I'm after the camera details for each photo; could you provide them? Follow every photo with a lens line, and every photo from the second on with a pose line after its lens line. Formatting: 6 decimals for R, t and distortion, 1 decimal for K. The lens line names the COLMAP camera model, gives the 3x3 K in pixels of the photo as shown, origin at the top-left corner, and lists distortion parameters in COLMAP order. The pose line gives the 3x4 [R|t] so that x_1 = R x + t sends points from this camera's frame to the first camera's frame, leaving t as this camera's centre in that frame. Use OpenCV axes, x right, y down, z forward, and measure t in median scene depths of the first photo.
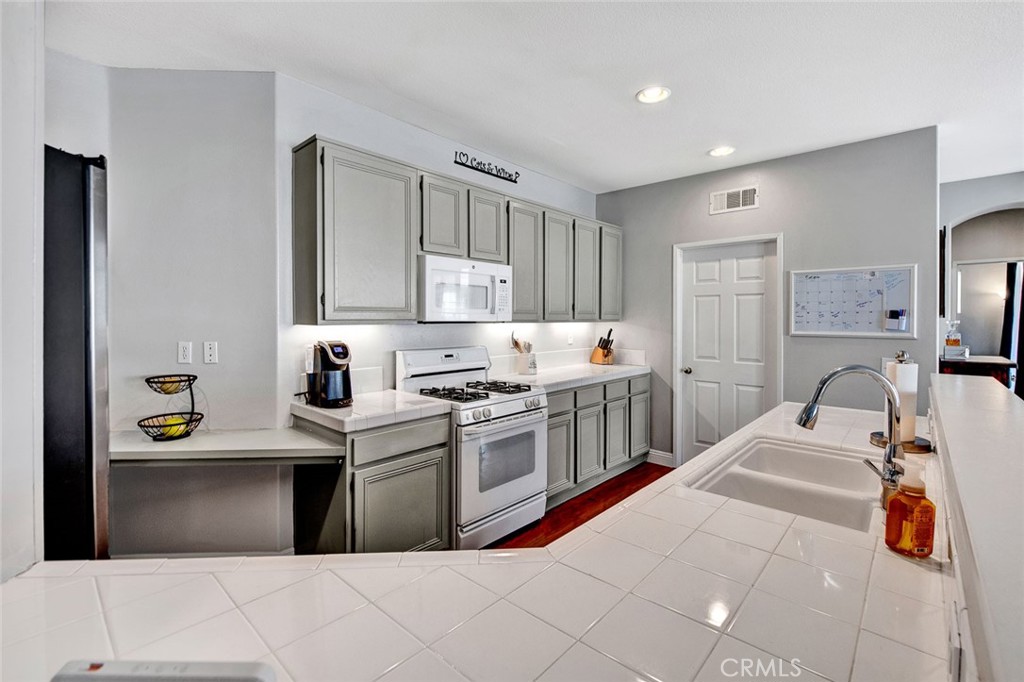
lens RADIAL K [[463.8, 0, 515.4], [0, 463.8, 322.5], [0, 0, 1]] dist [0.001542, 0.000026]
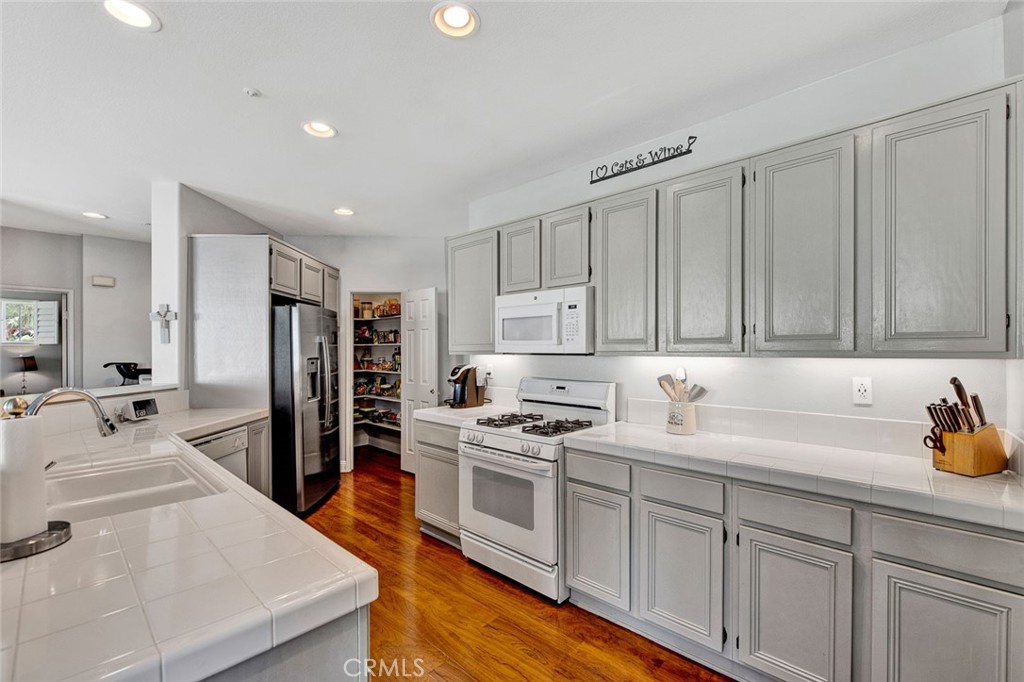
lens RADIAL K [[427.7, 0, 518.5], [0, 427.7, 346.7], [0, 0, 1]] dist [-0.001246, -0.000123]
pose [[-0.010028, -0.008889, -0.999910, 0.755949], [-0.004673, 0.999950, -0.008843, -0.007419], [0.999939, 0.004584, -0.010069, 0.895687]]
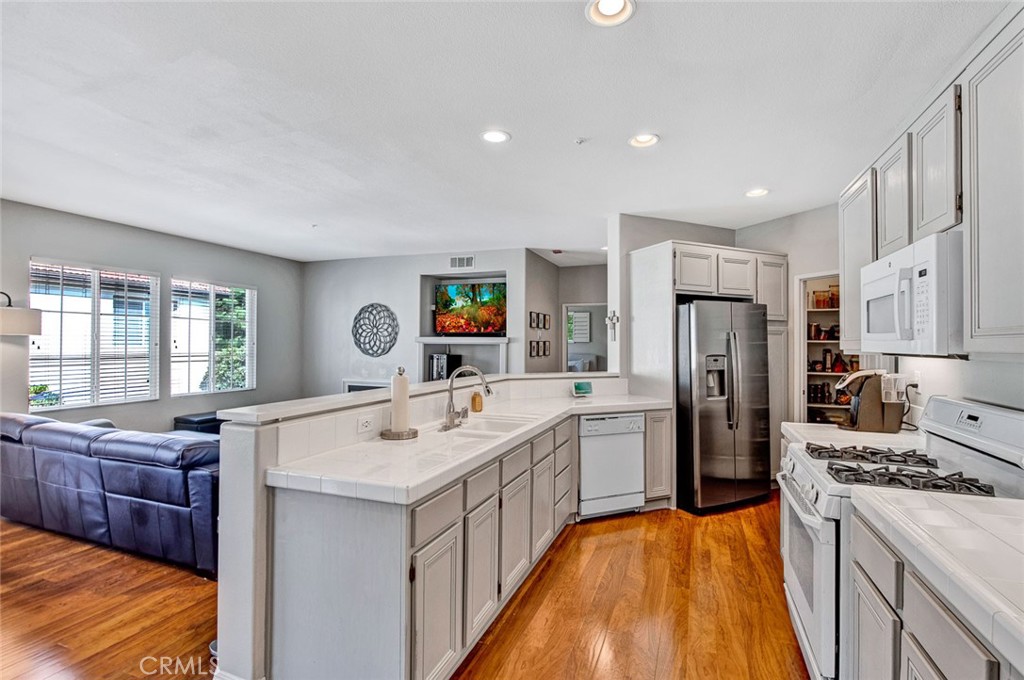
lens RADIAL K [[469.1, 0, 512.0], [0, 469.1, 340.0], [0, 0, 1]] dist [-0.002854, -0.000629]
pose [[-0.929662, -0.013937, -0.368150, 0.555874], [-0.012161, 0.999901, -0.007142, -0.009078], [0.368213, -0.002163, -0.929739, 1.282171]]
